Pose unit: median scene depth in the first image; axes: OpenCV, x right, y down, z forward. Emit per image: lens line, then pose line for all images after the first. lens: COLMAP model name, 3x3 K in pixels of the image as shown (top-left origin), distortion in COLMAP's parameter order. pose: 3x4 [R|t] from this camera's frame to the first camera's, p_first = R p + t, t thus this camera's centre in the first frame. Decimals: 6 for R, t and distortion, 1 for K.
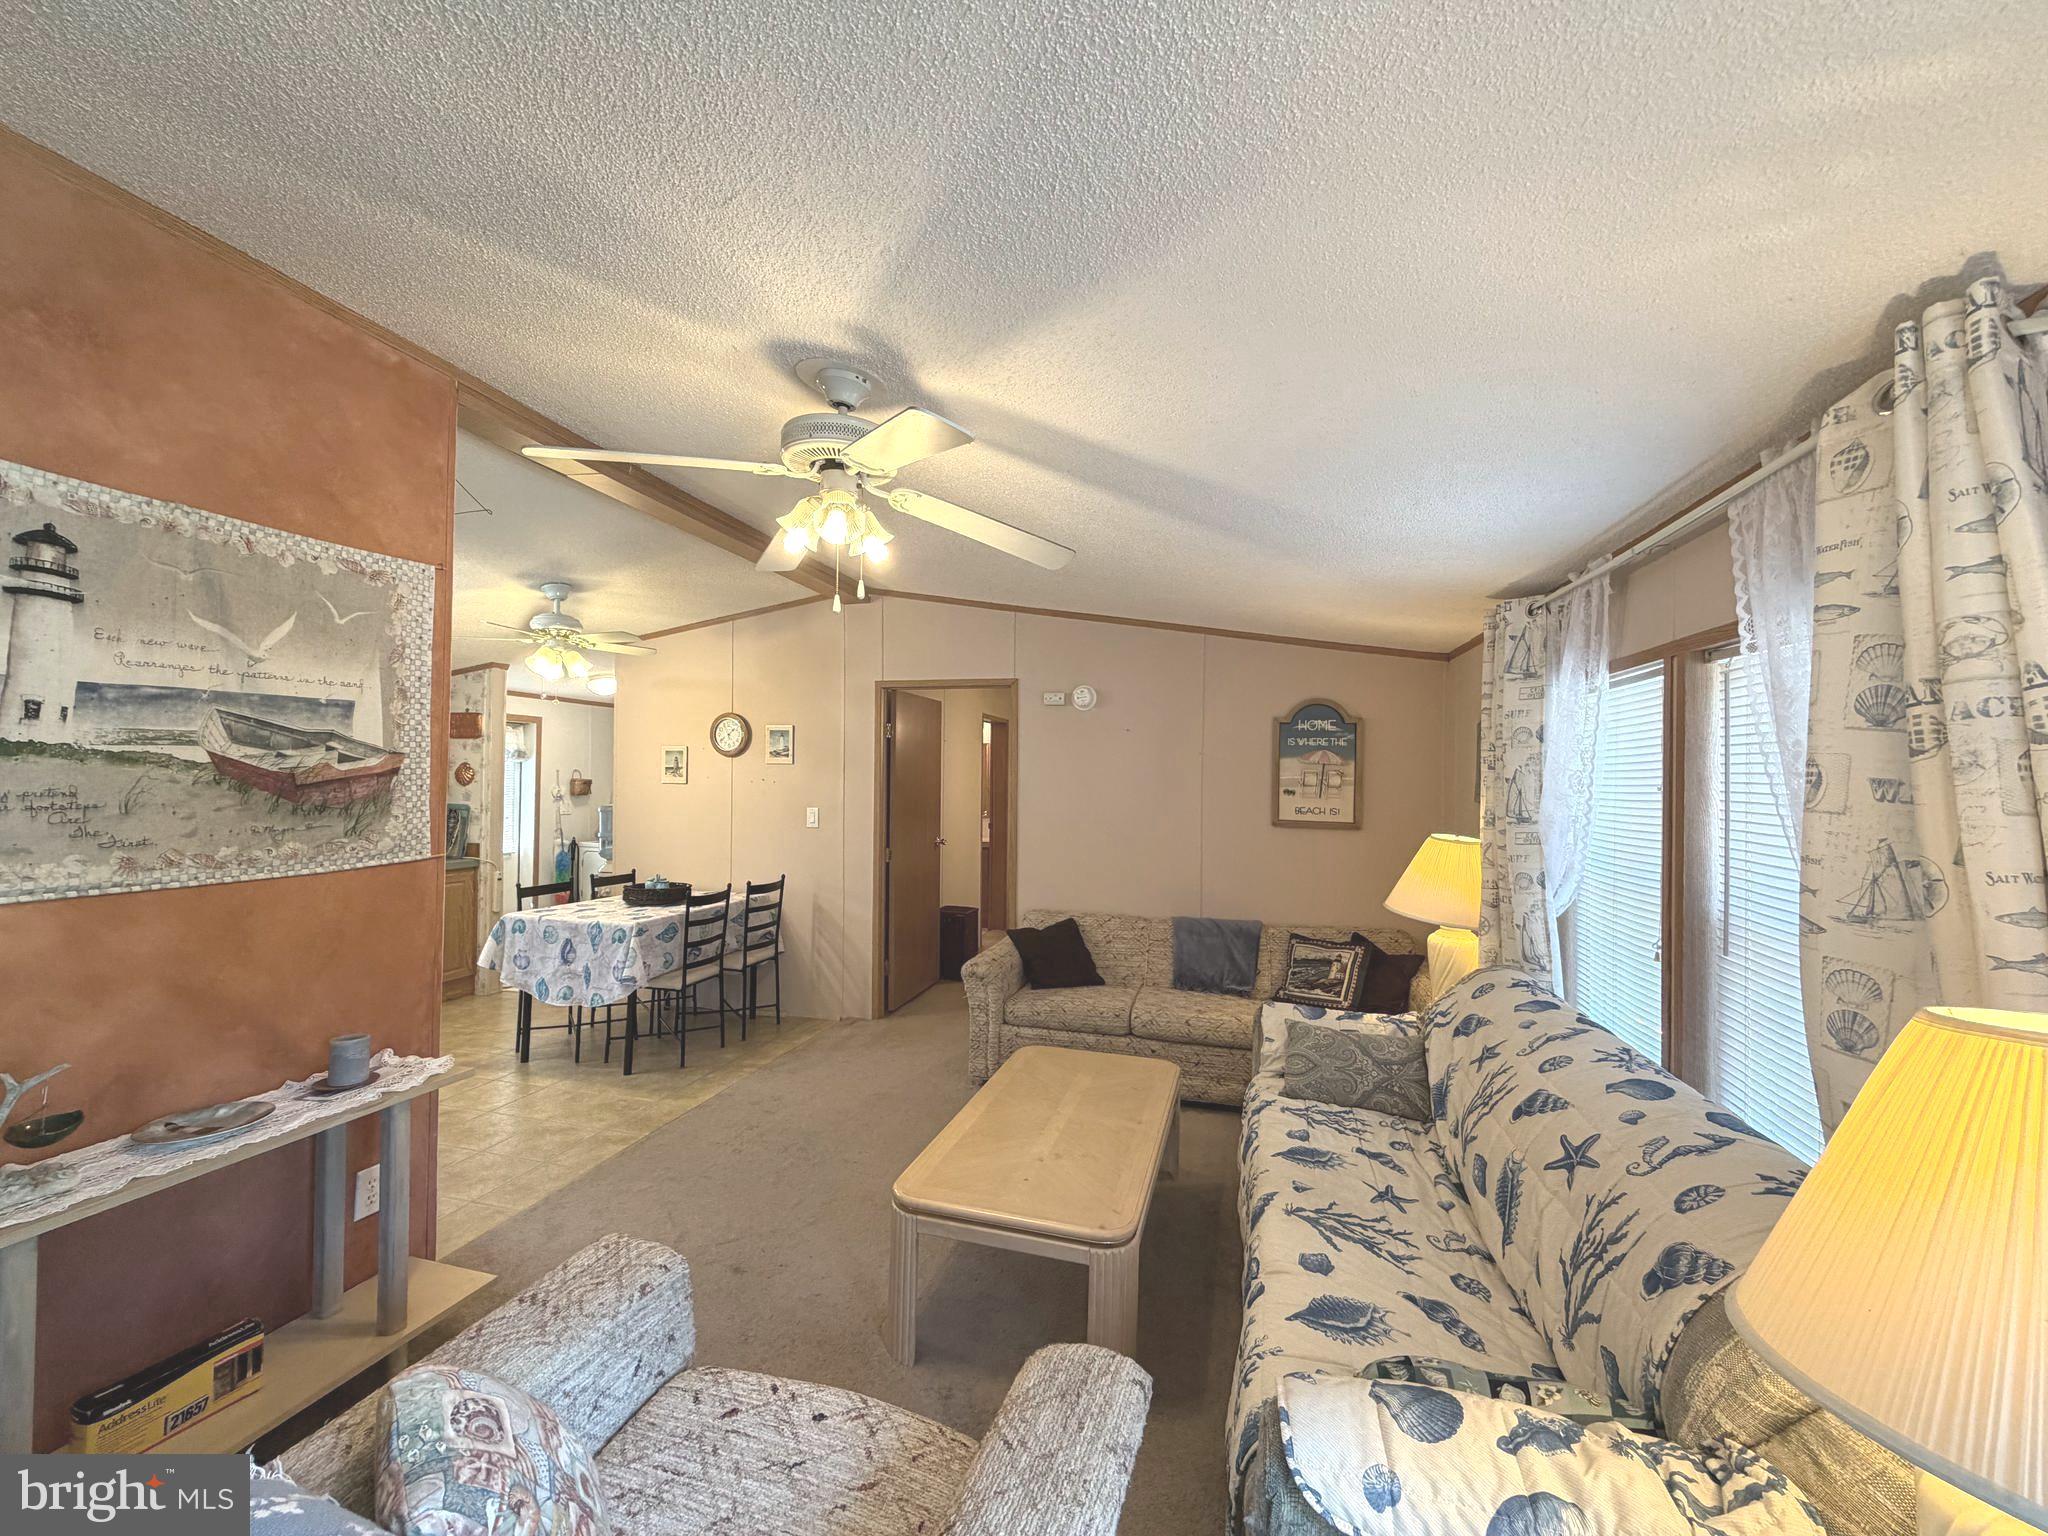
lens RADIAL K [[816.6, 0, 1019.9], [0, 816.6, 770.7], [0, 0, 1]] dist [0.000495, 0.000128]
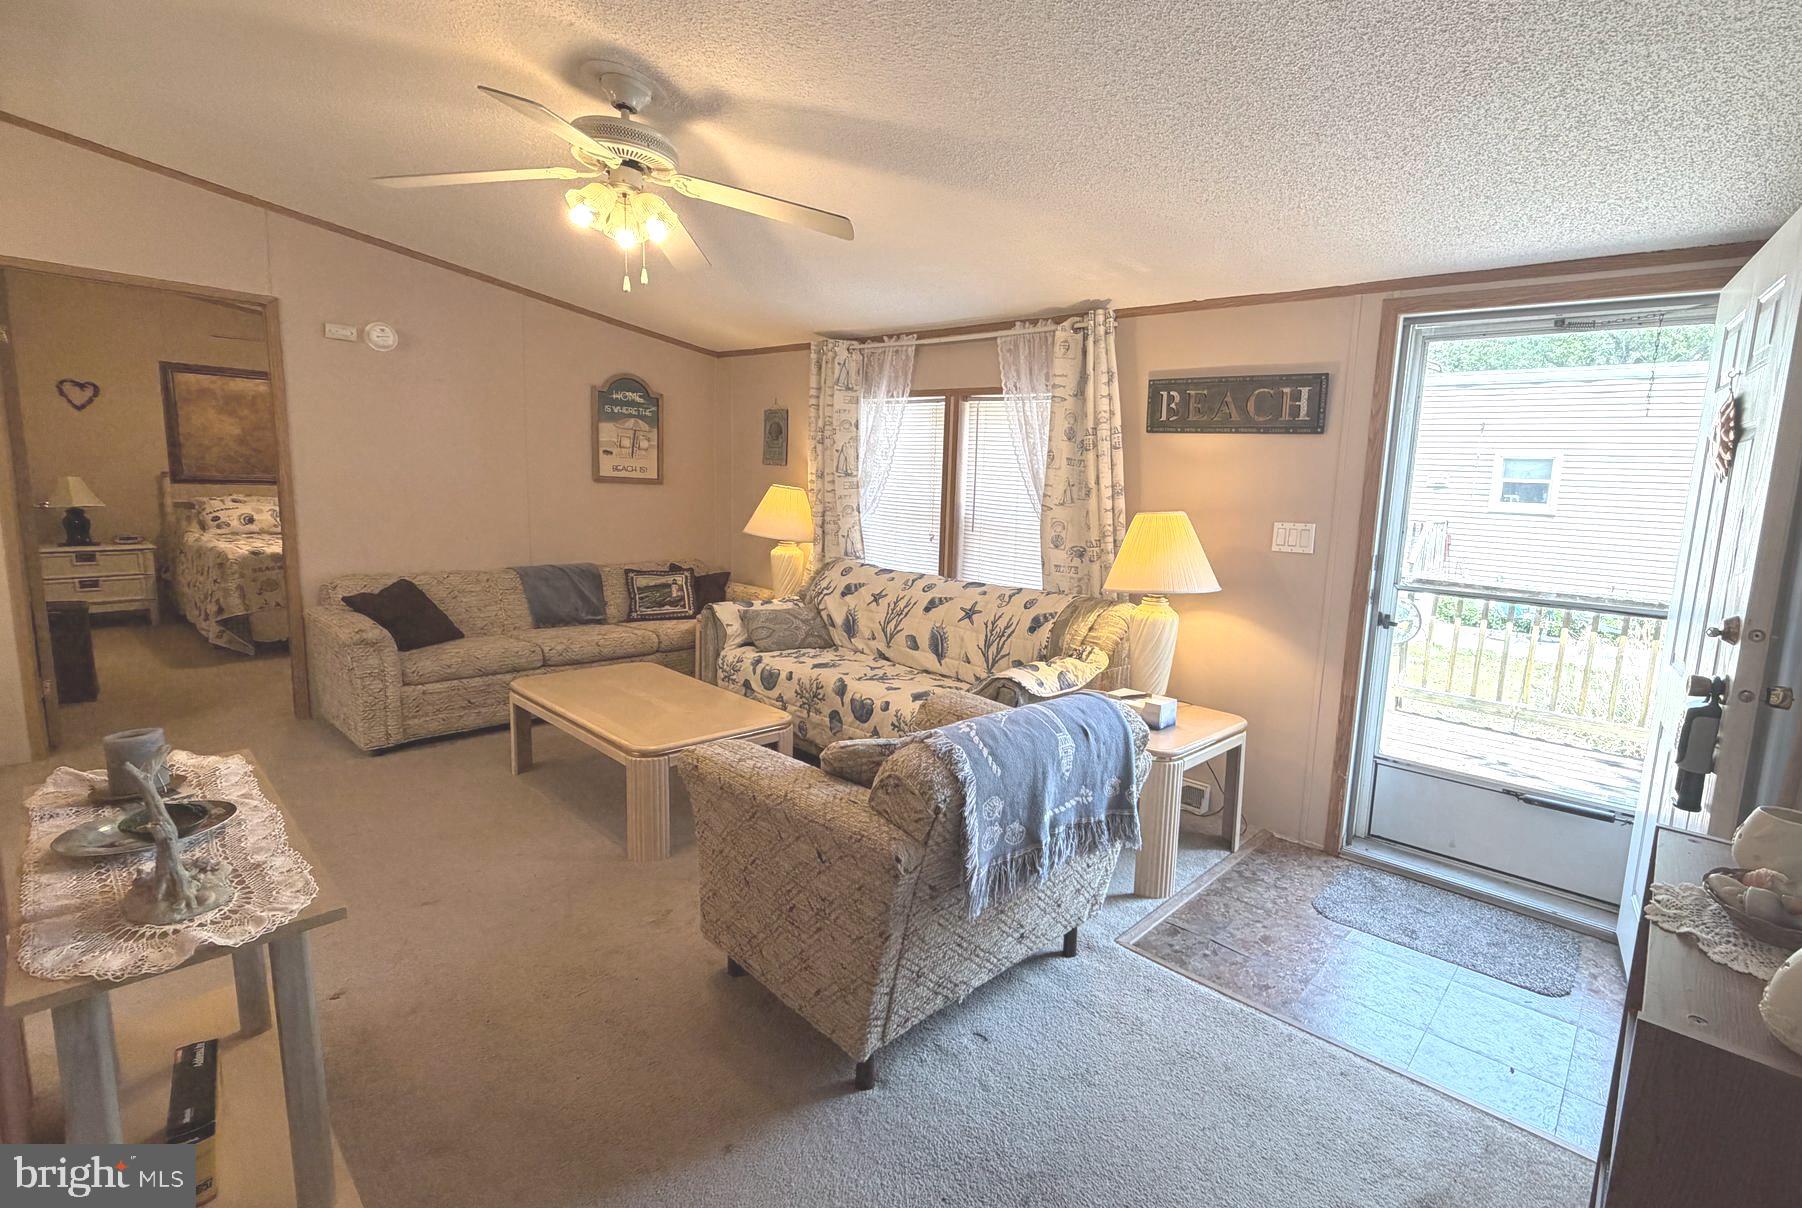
lens RADIAL K [[811.3, 0, 1021.6], [0, 811.3, 597.6], [0, 0, 1]] dist [-0.001482, -0.000026]
pose [[0.406128, -0.126145, 0.905068, -0.818281], [-0.053001, 0.985507, 0.161139, 0.020394], [-0.912278, -0.113413, 0.393556, -0.043002]]
